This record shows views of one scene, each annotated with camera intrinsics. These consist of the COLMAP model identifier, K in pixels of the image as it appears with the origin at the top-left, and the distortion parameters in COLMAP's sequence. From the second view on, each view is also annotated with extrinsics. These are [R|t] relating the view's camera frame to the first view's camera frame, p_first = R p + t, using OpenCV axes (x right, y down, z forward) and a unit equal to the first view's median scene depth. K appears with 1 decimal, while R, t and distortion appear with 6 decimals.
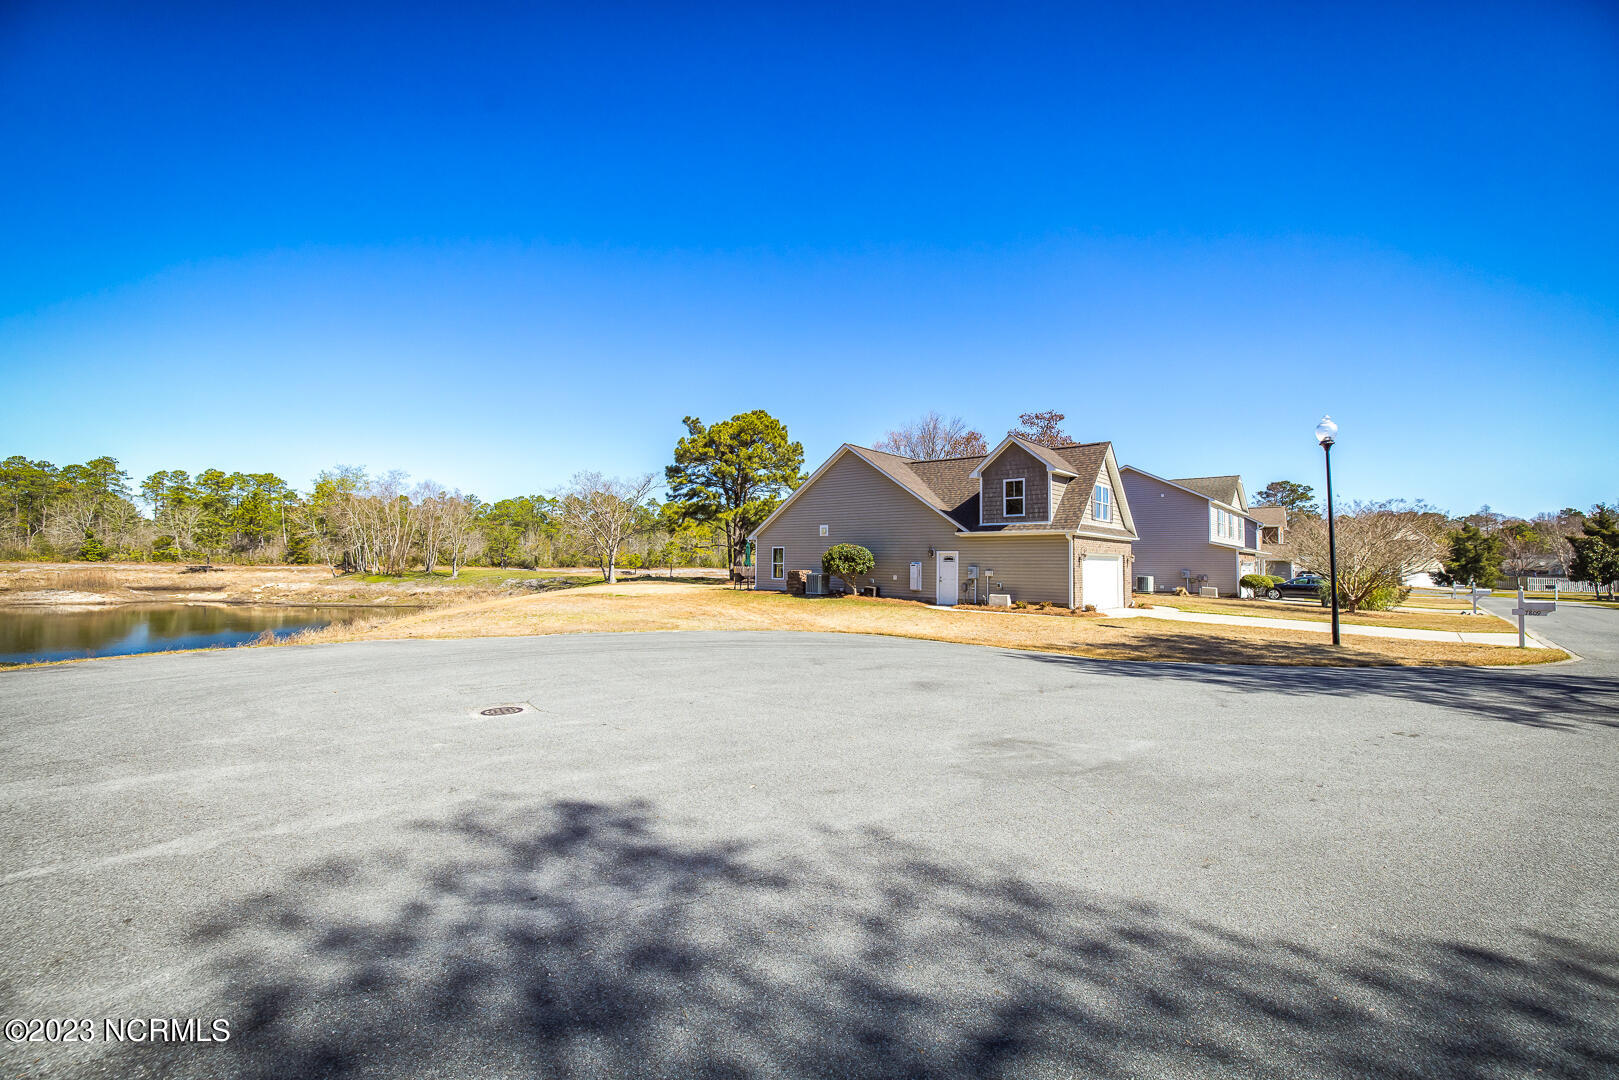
lens RADIAL K [[674.3, 0, 810.2], [0, 674.3, 537.5], [0, 0, 1]] dist [-0.000048, -0.000058]
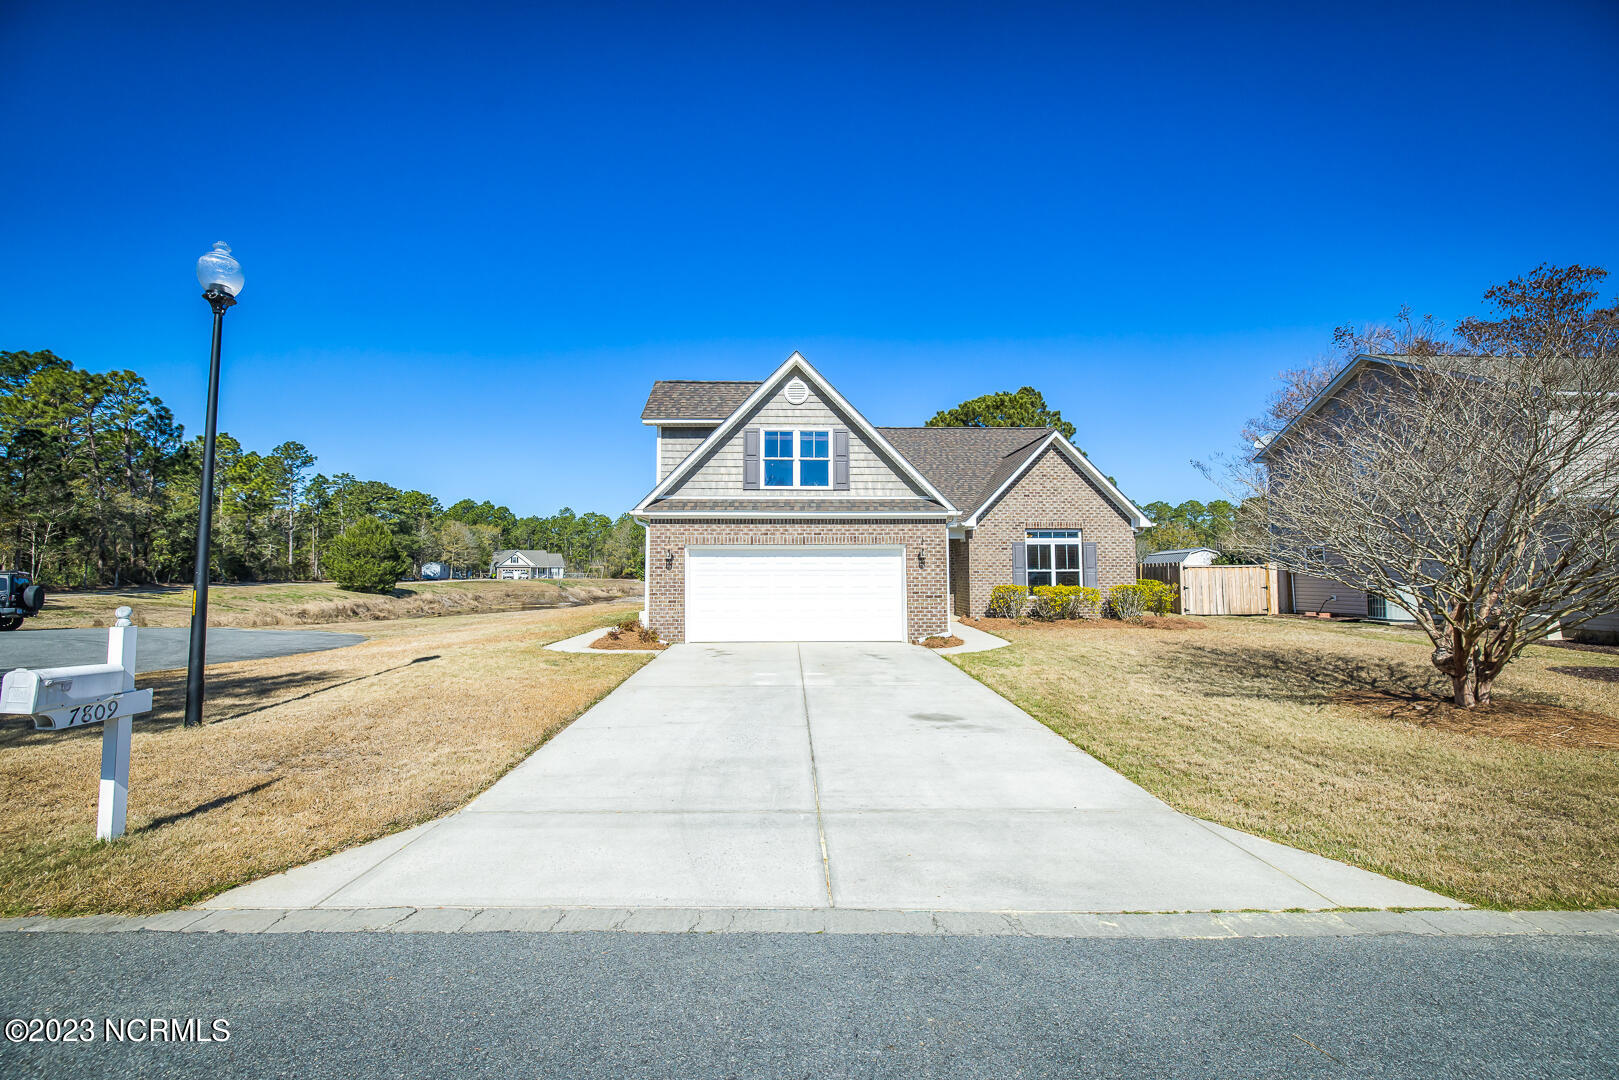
lens RADIAL K [[674.3, 0, 810.2], [0, 674.3, 537.5], [0, 0, 1]] dist [-0.000048, -0.000058]
pose [[0.679139, -0.053625, -0.732048, 0.399083], [0.039916, 0.998550, -0.036116, 0.017919], [0.732924, -0.004692, 0.680295, 0.281779]]
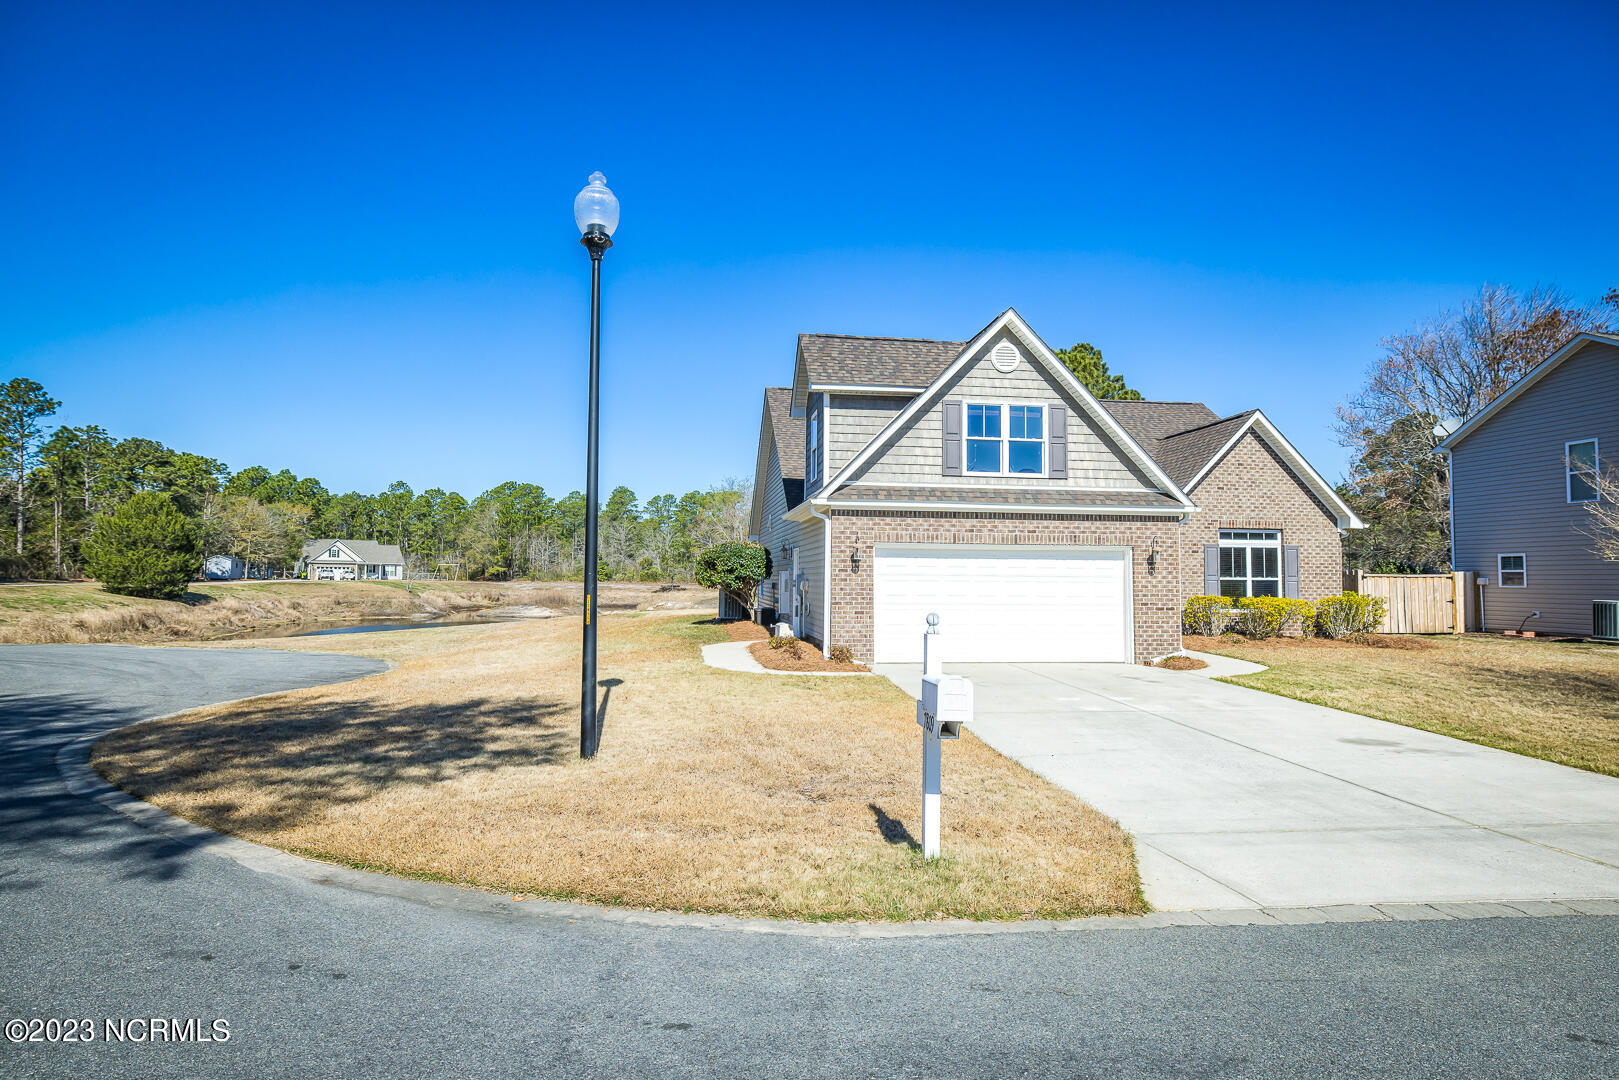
lens RADIAL K [[904.1, 0, 809.5], [0, 904.1, 540.0], [0, 0, 1]] dist [0.002418, -0.001481]
pose [[0.752538, -0.033471, -0.657698, 0.344847], [0.026522, 0.999438, -0.020515, 0.013802], [0.658015, -0.002005, 0.753002, 0.196548]]
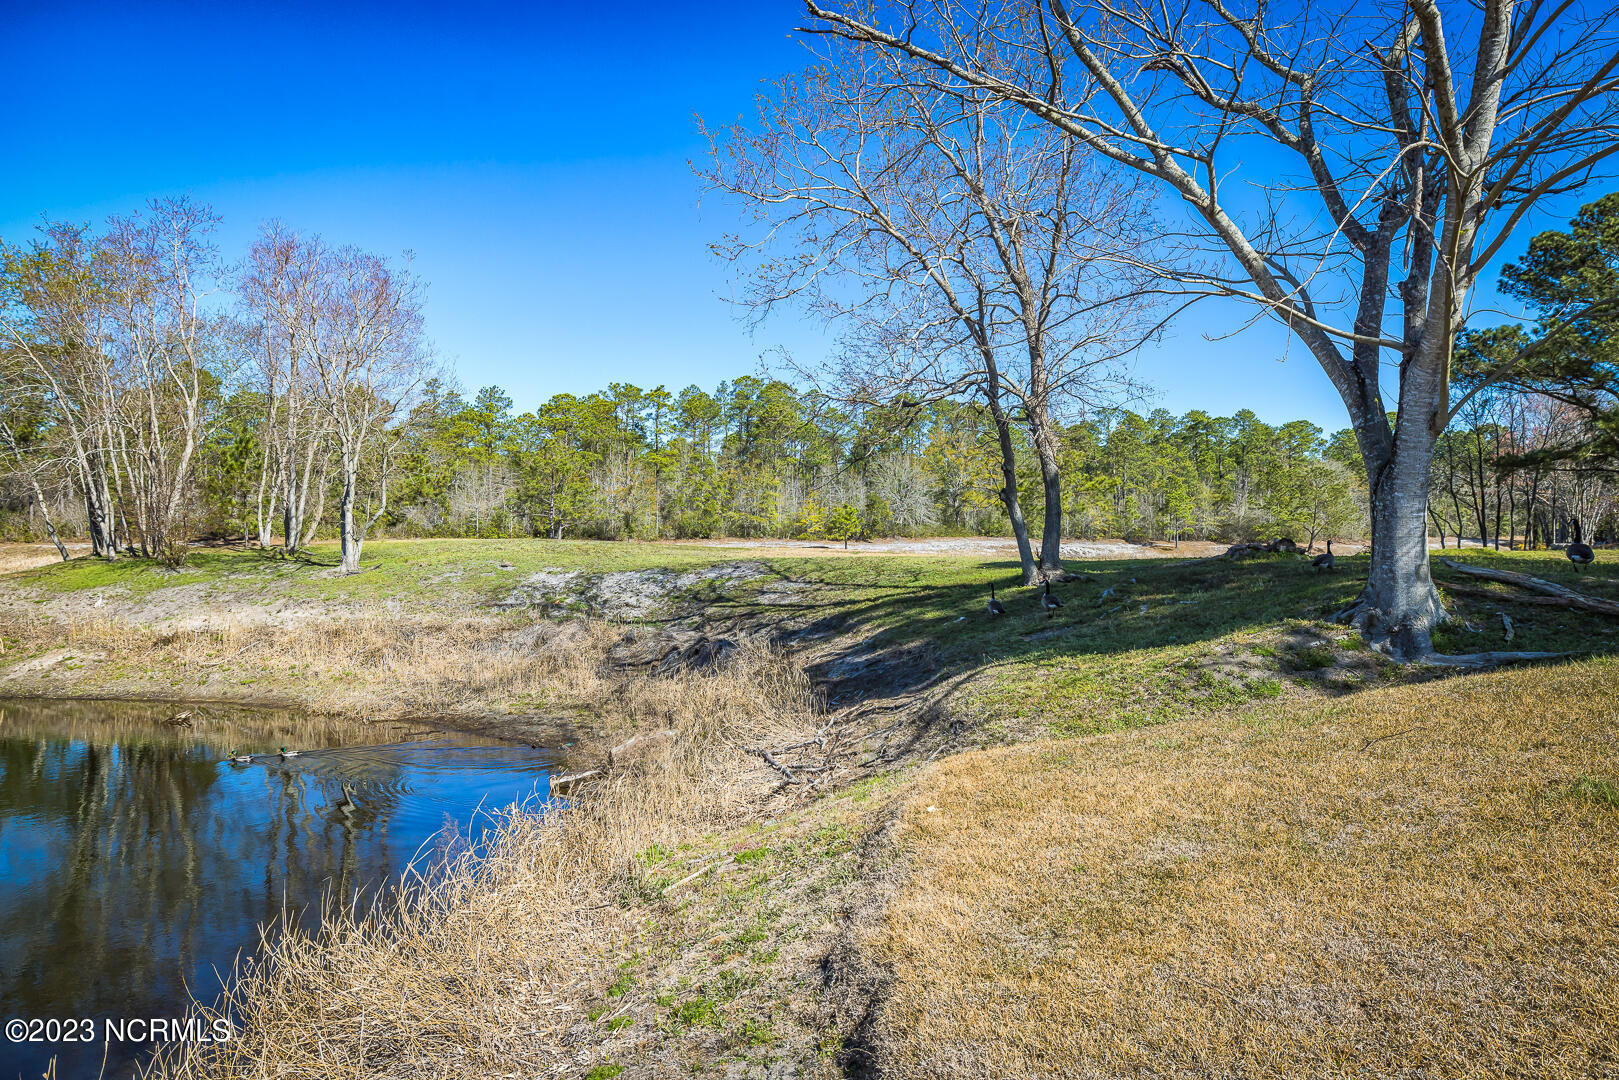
lens RADIAL K [[1057.9, 0, 809.5], [0, 1057.9, 540.0], [0, 0, 1]] dist [0.000279, -0.000509]
pose [[0.978086, -0.013024, -0.207794, -0.383614], [0.021699, 0.998983, 0.039524, 0.051937], [0.207068, -0.043167, 0.977374, 0.913832]]
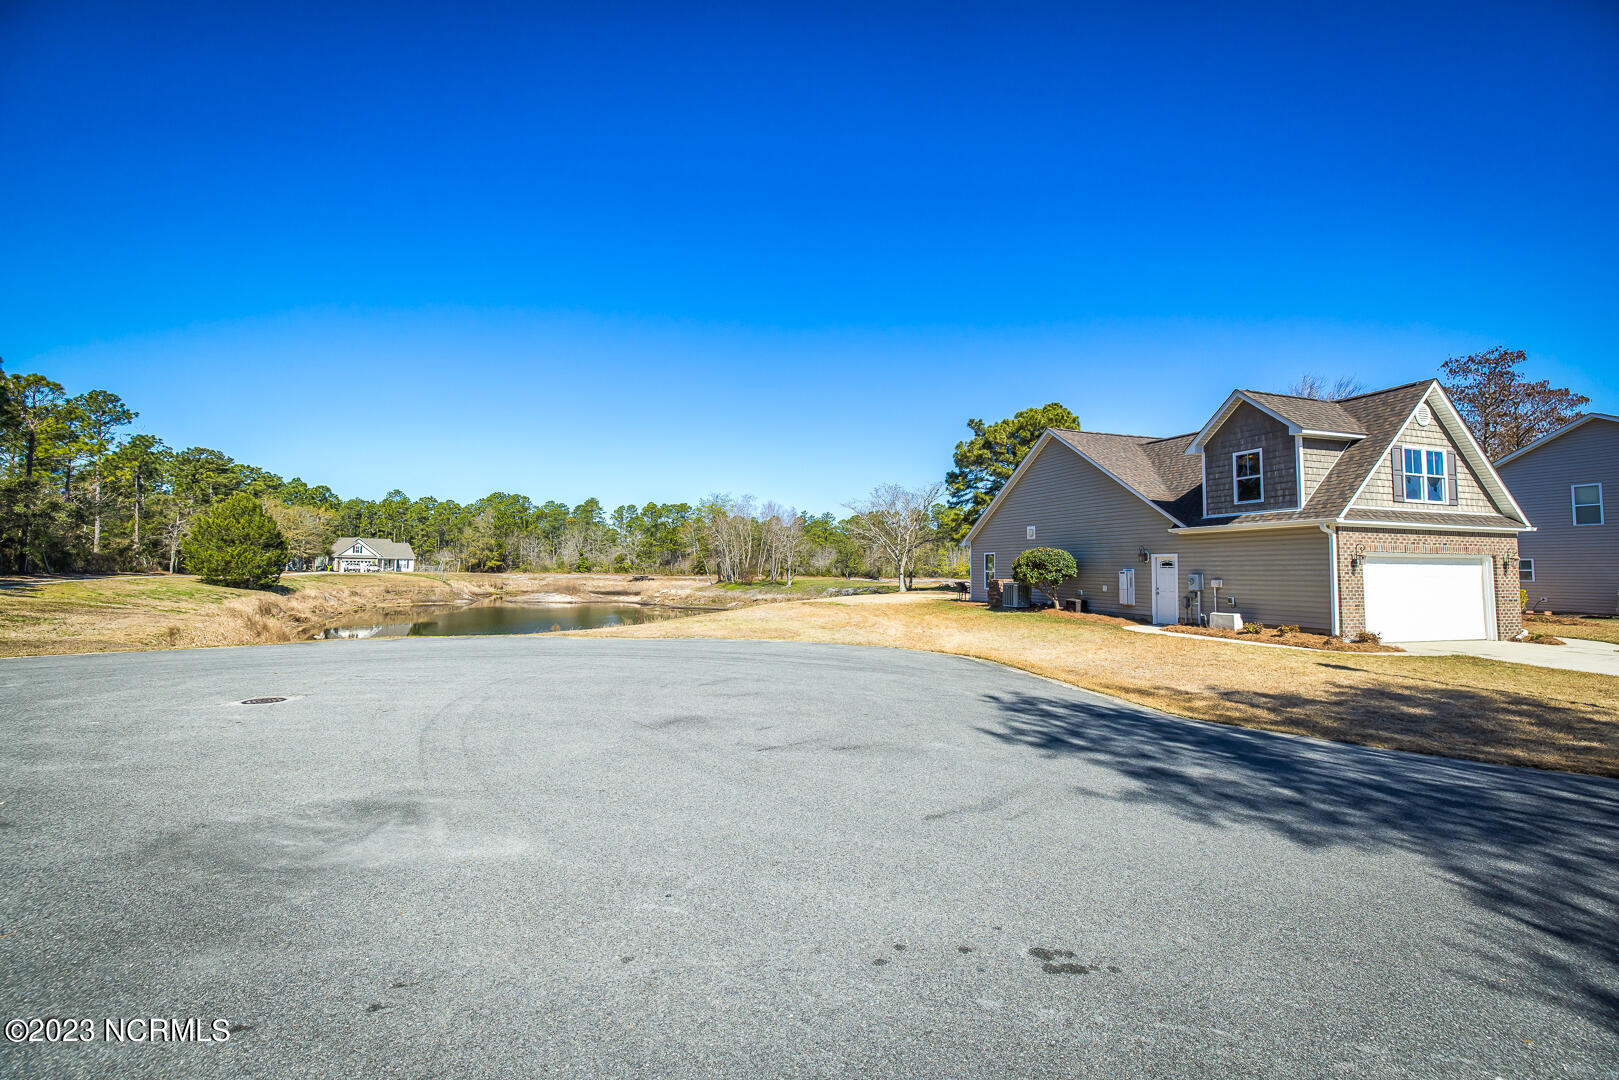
lens RADIAL K [[674.3, 0, 810.2], [0, 674.3, 537.5], [0, 0, 1]] dist [-0.000048, -0.000058]
pose [[0.859364, -0.029486, -0.510514, 0.117699], [0.021600, 0.999538, -0.021370, 0.004383], [0.510909, 0.007338, 0.859604, 0.067192]]
